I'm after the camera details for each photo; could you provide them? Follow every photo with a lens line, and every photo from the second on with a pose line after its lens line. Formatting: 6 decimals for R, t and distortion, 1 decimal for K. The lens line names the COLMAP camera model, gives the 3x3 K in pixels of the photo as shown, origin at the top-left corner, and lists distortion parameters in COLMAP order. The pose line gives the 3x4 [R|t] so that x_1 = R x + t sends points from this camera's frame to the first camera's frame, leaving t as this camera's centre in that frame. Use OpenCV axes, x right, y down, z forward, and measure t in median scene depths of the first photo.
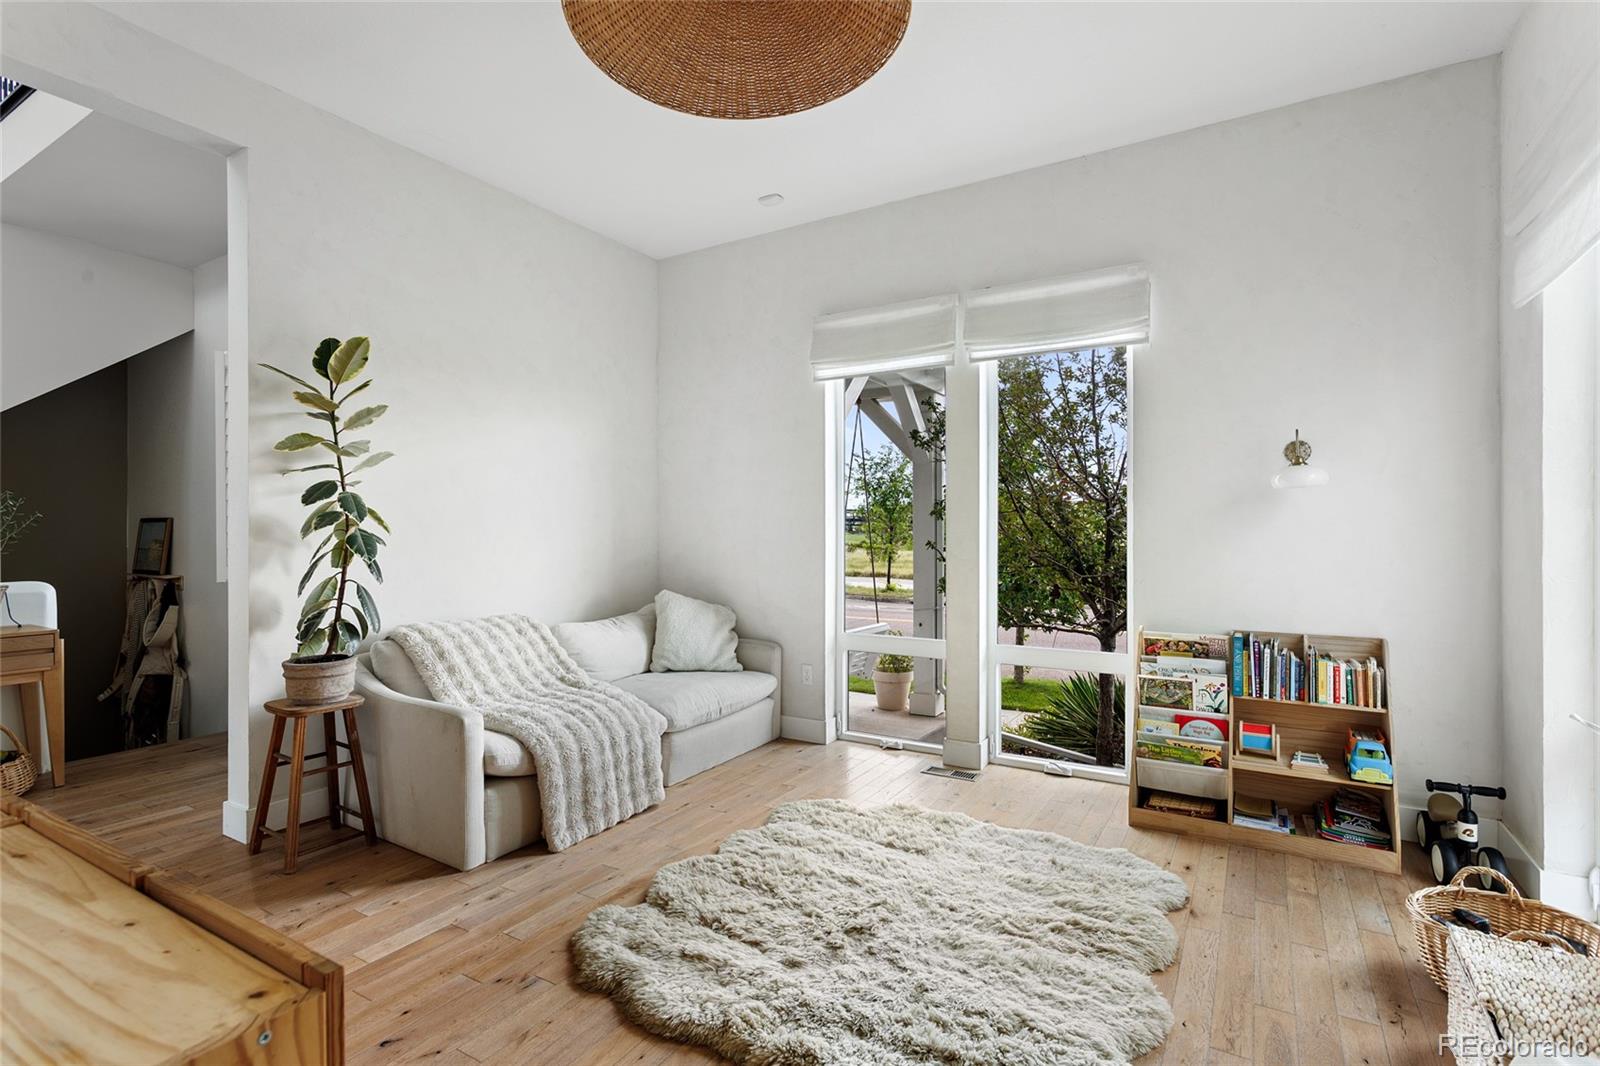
lens RADIAL K [[777.0, 0, 794.5], [0, 777.0, 535.4], [0, 0, 1]] dist [-0.026444, 0.008629]
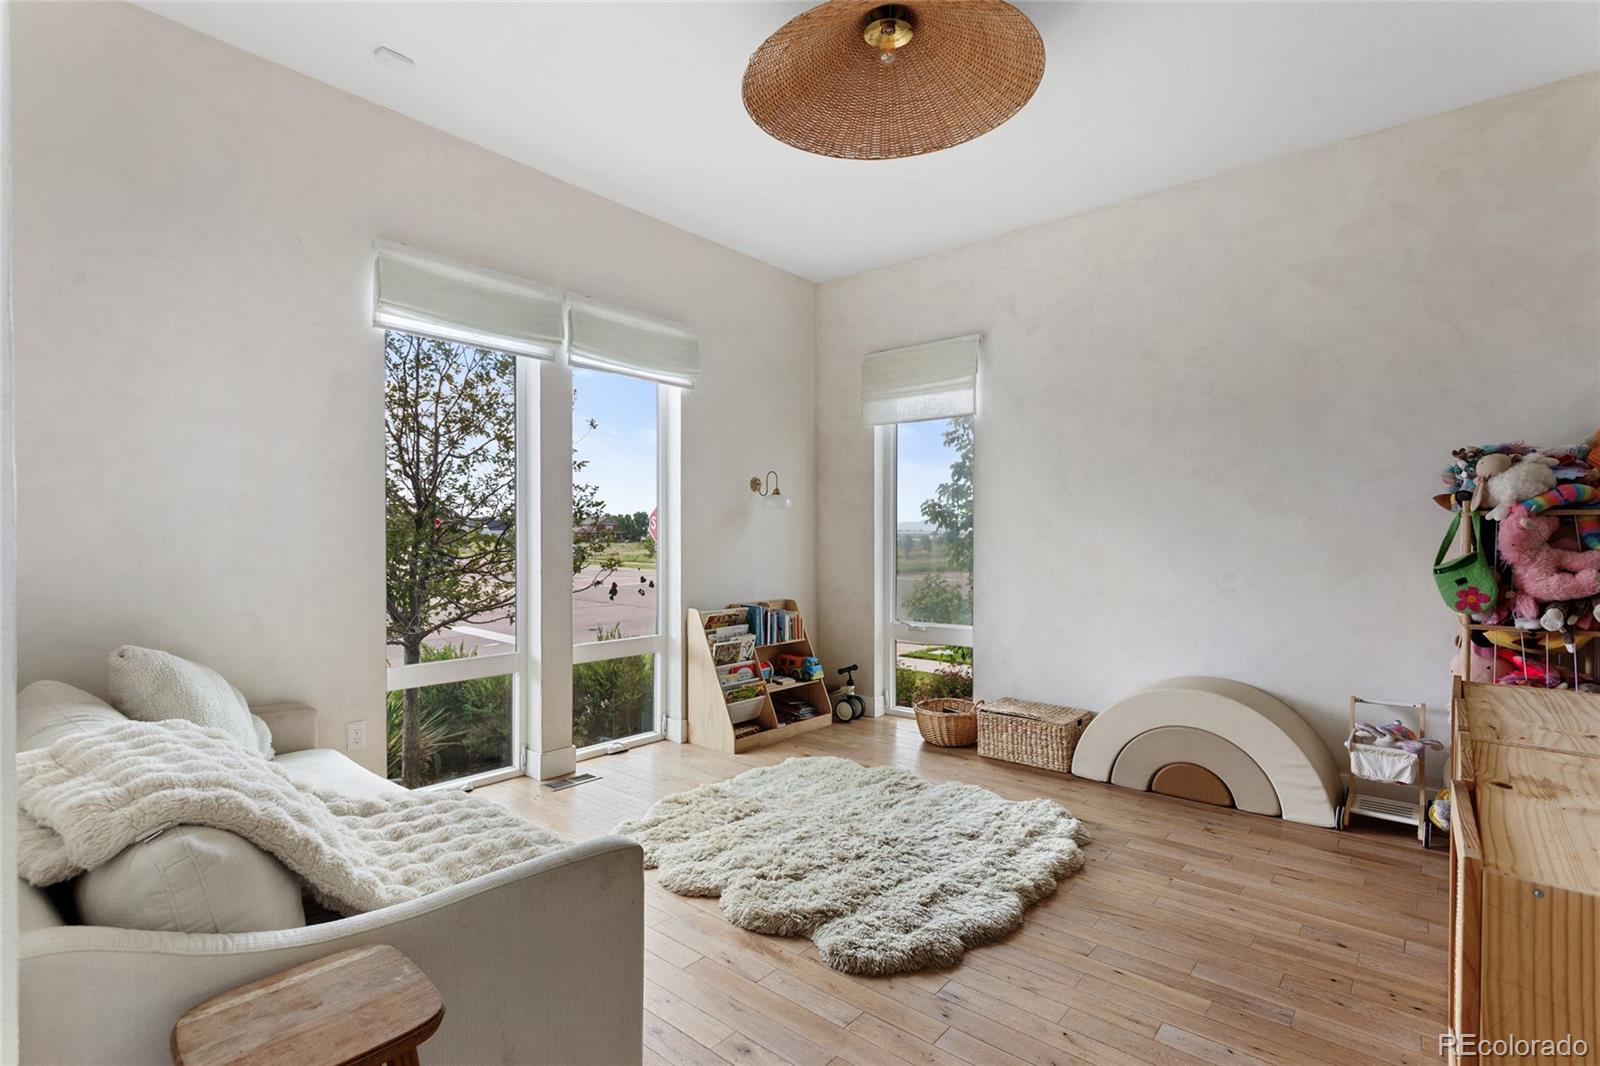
lens RADIAL K [[777.0, 0, 798.4], [0, 777.0, 534.8], [0, 0, 1]] dist [-0.026444, 0.008629]
pose [[0.152752, -0.002208, 0.988262, -0.988588], [0.011464, 0.999934, 0.000462, -0.007431], [-0.988198, 0.011259, 0.152767, 0.758477]]
